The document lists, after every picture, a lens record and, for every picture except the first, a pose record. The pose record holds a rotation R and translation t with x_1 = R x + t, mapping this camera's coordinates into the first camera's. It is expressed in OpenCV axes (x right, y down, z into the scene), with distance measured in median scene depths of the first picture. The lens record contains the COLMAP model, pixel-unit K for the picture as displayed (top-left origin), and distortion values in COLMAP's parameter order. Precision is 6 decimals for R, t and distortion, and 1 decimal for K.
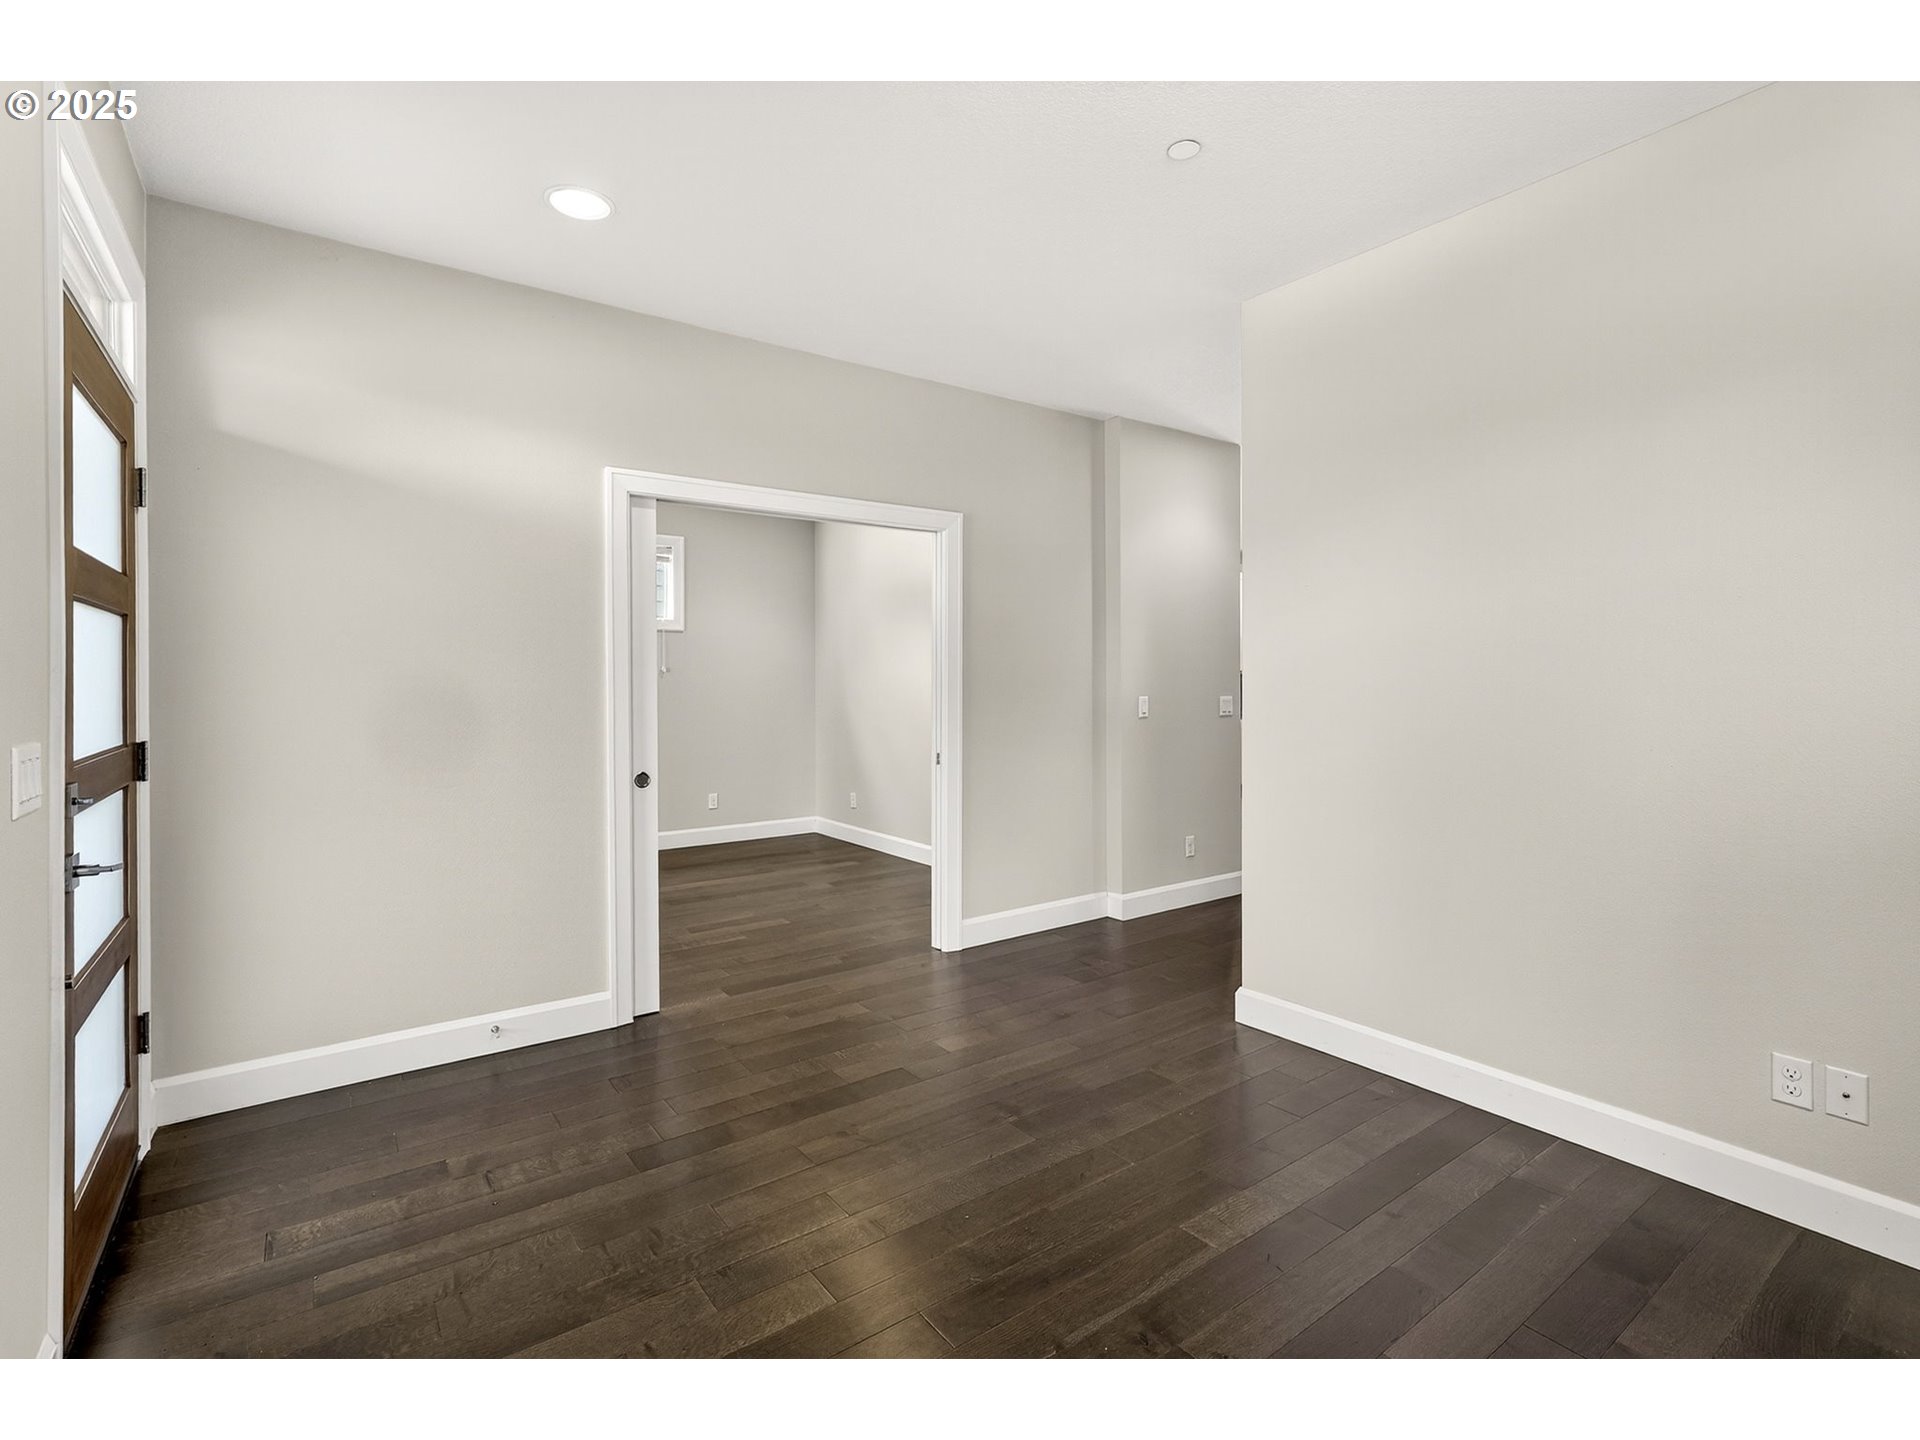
lens RADIAL K [[909.1, 0, 951.0], [0, 909.1, 684.1], [0, 0, 1]] dist [-0.001231, 0.000325]
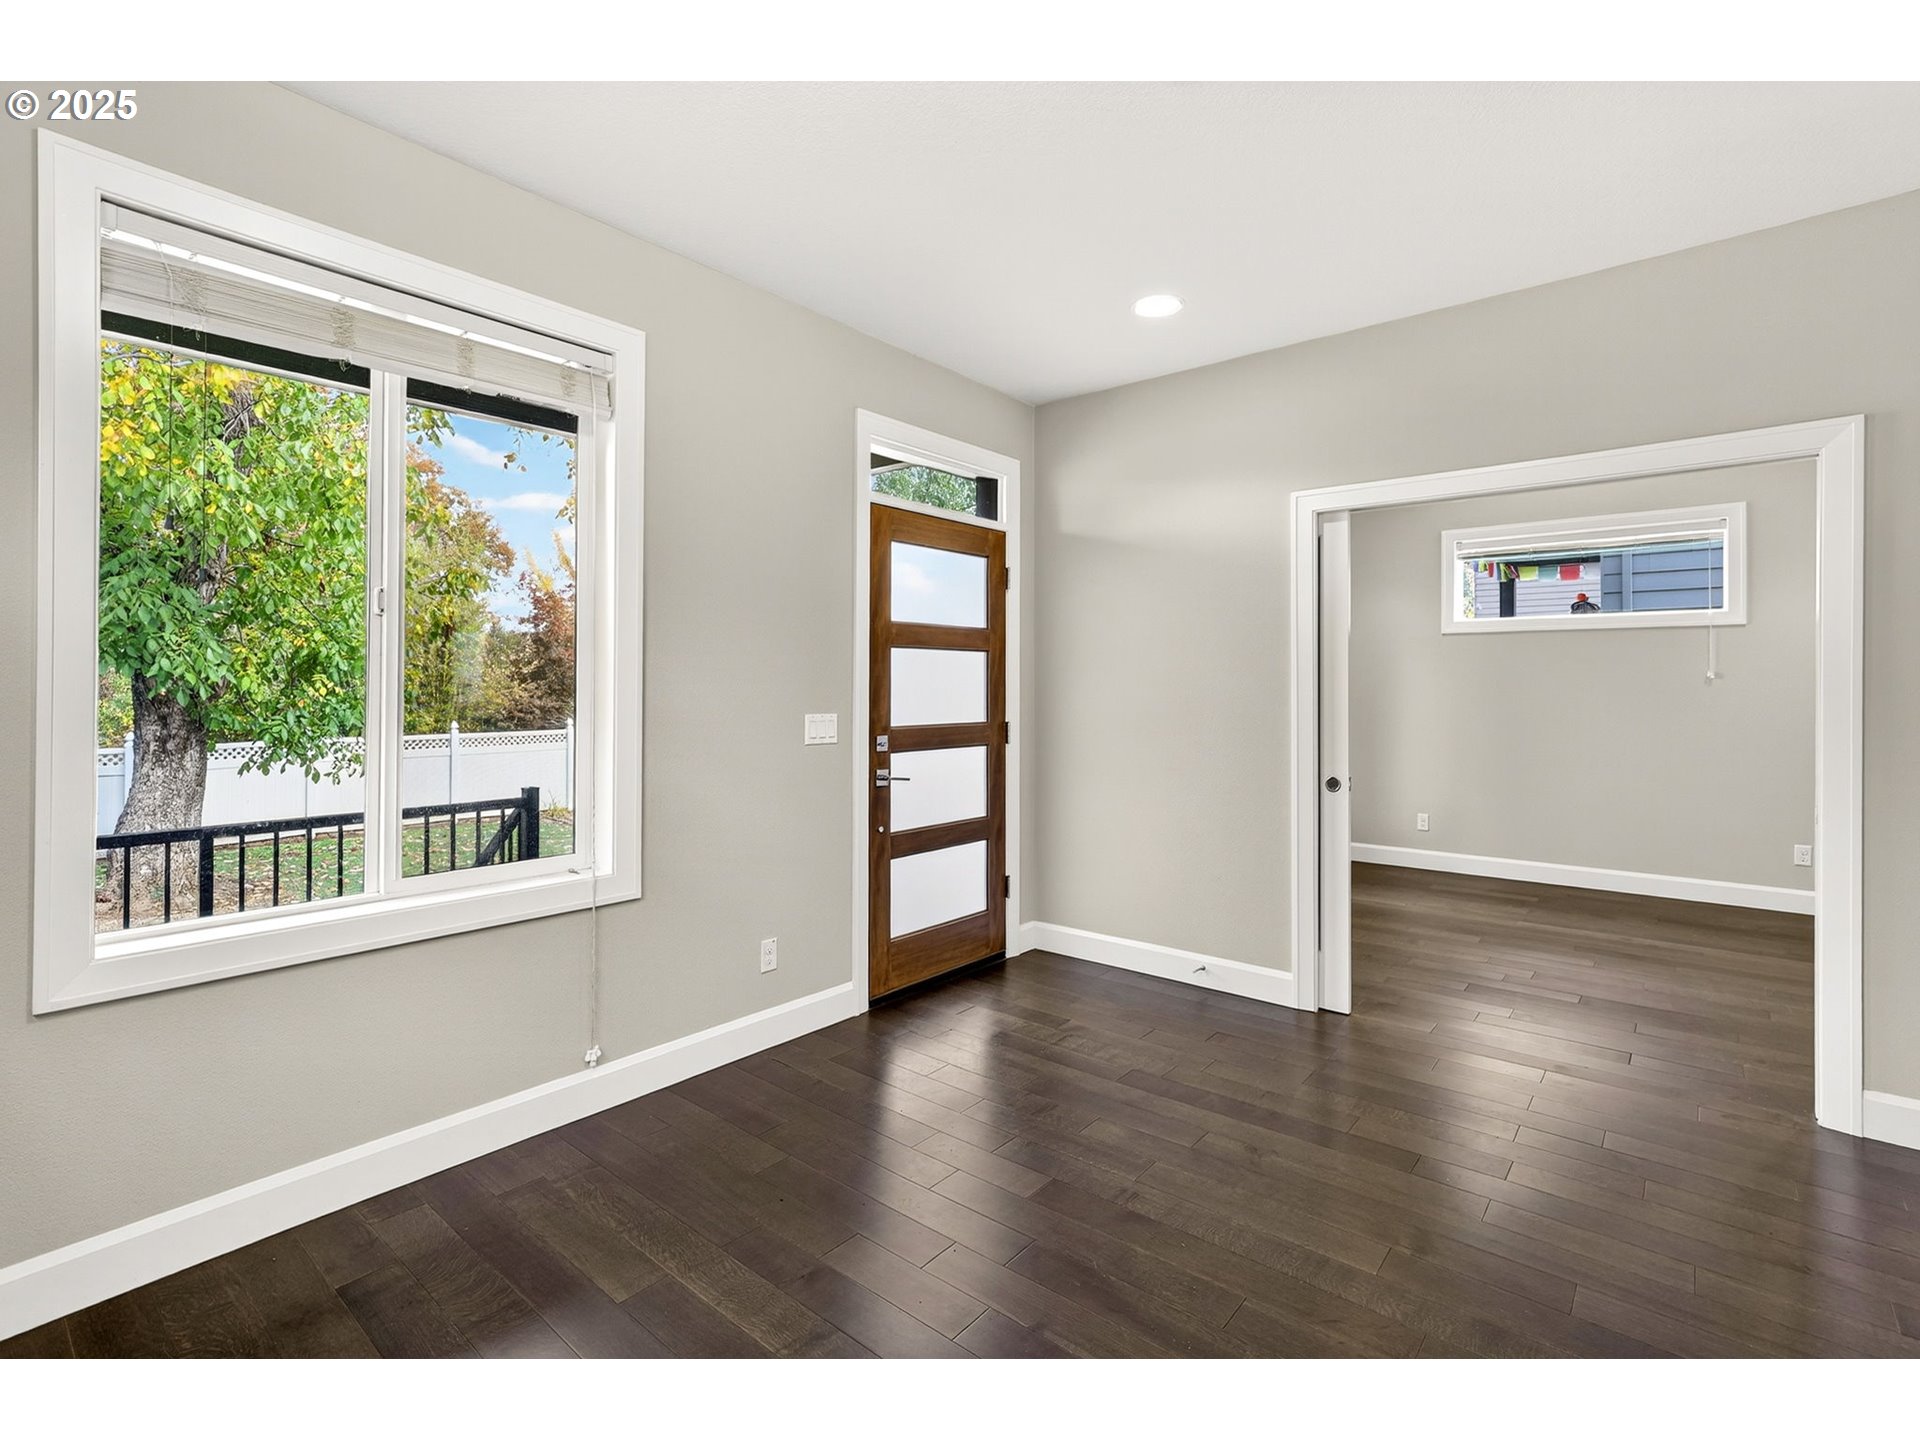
lens RADIAL K [[909.1, 0, 951.0], [0, 909.1, 684.1], [0, 0, 1]] dist [-0.001231, 0.000325]
pose [[0.245760, 0.007495, -0.969302, 0.556196], [-0.010313, 0.999934, 0.005117, -0.010093], [0.969276, 0.008739, 0.245821, 0.319754]]
